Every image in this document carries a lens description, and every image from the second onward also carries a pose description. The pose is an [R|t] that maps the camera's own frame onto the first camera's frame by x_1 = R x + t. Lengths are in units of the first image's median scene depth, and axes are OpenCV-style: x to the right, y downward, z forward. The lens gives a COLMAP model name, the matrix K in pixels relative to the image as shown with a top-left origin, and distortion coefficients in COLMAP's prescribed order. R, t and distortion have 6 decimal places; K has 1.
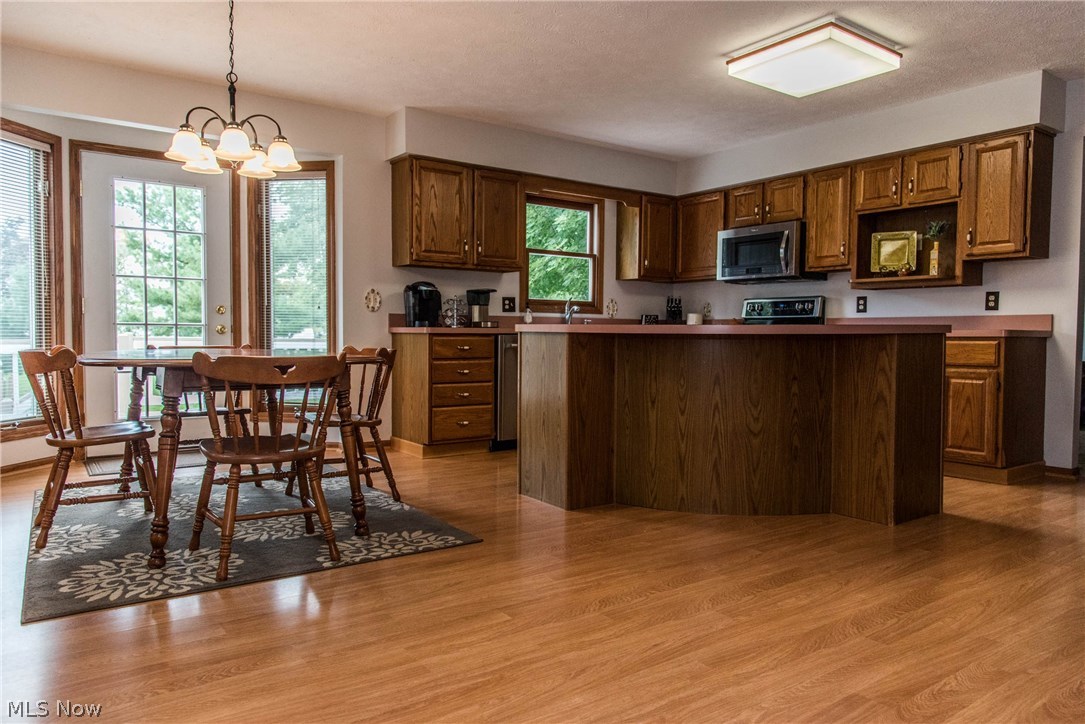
lens RADIAL K [[740.4, 0, 542.5], [0, 740.4, 362.0], [0, 0, 1]] dist [0.028964, -0.007799]
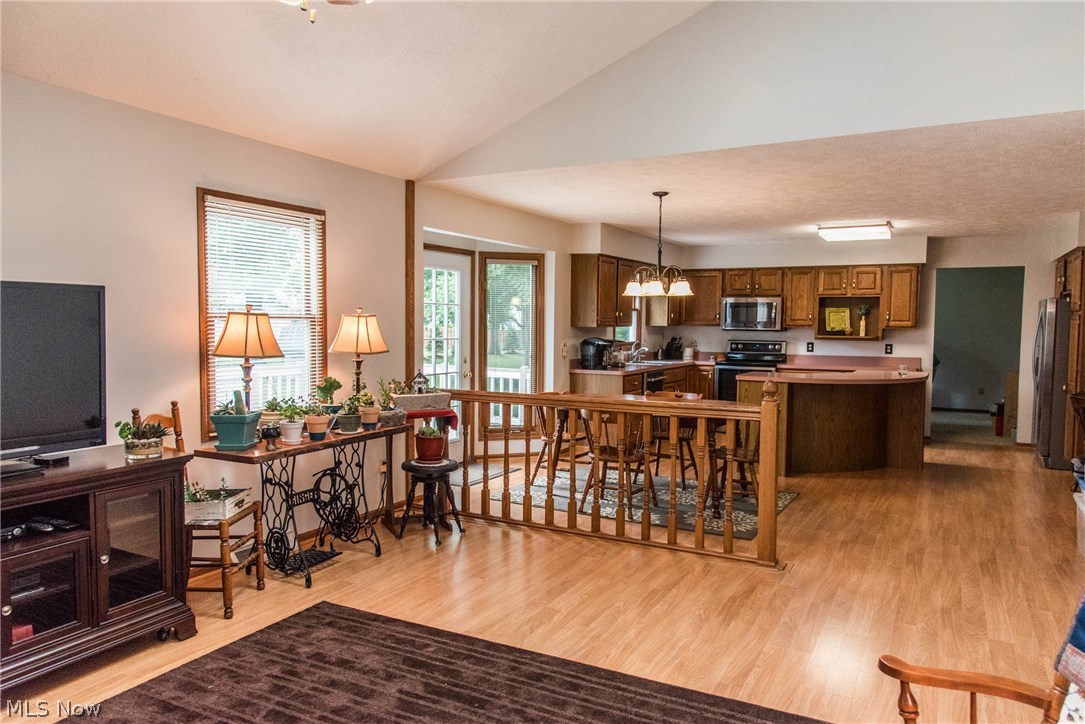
lens RADIAL K [[740.4, 0, 542.5], [0, 740.4, 362.0], [0, 0, 1]] dist [0.028964, -0.007799]
pose [[0.894948, -0.025395, 0.445447, -0.925435], [0.016081, 0.999566, 0.024677, -0.100388], [-0.445880, -0.014921, 0.894968, -0.260975]]
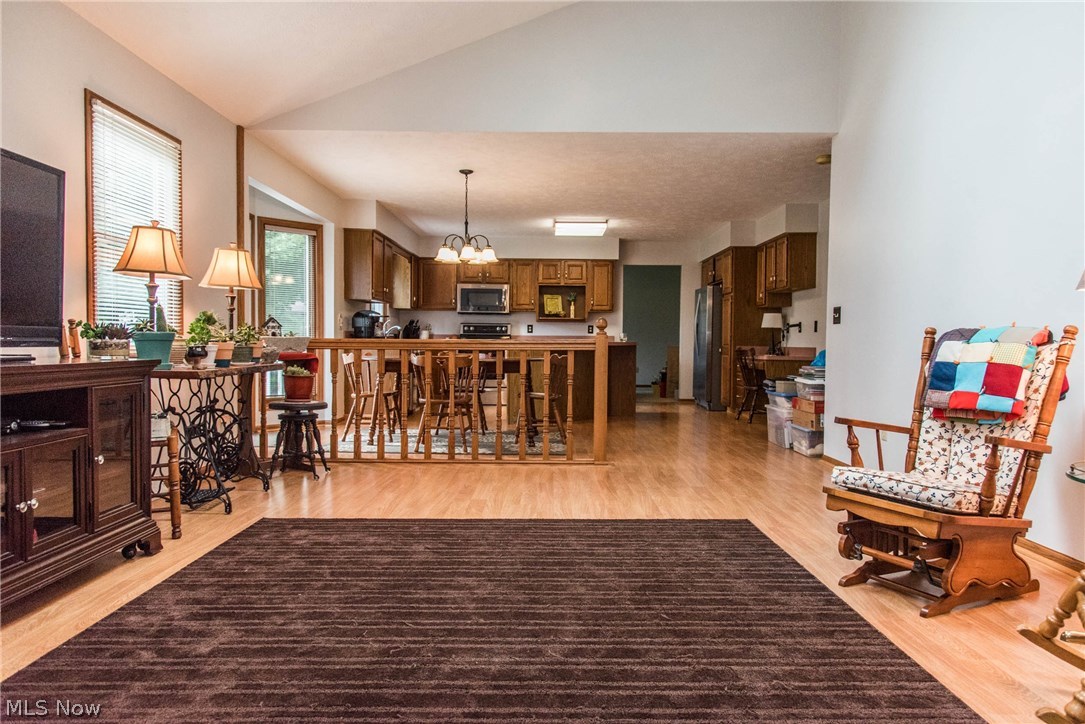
lens RADIAL K [[740.4, 0, 542.5], [0, 740.4, 362.0], [0, 0, 1]] dist [0.028964, -0.007799]
pose [[0.570663, -0.021300, 0.820908, -1.240807], [0.027399, 0.999601, 0.006889, -0.001623], [-0.820727, 0.018560, 0.571019, -0.160859]]
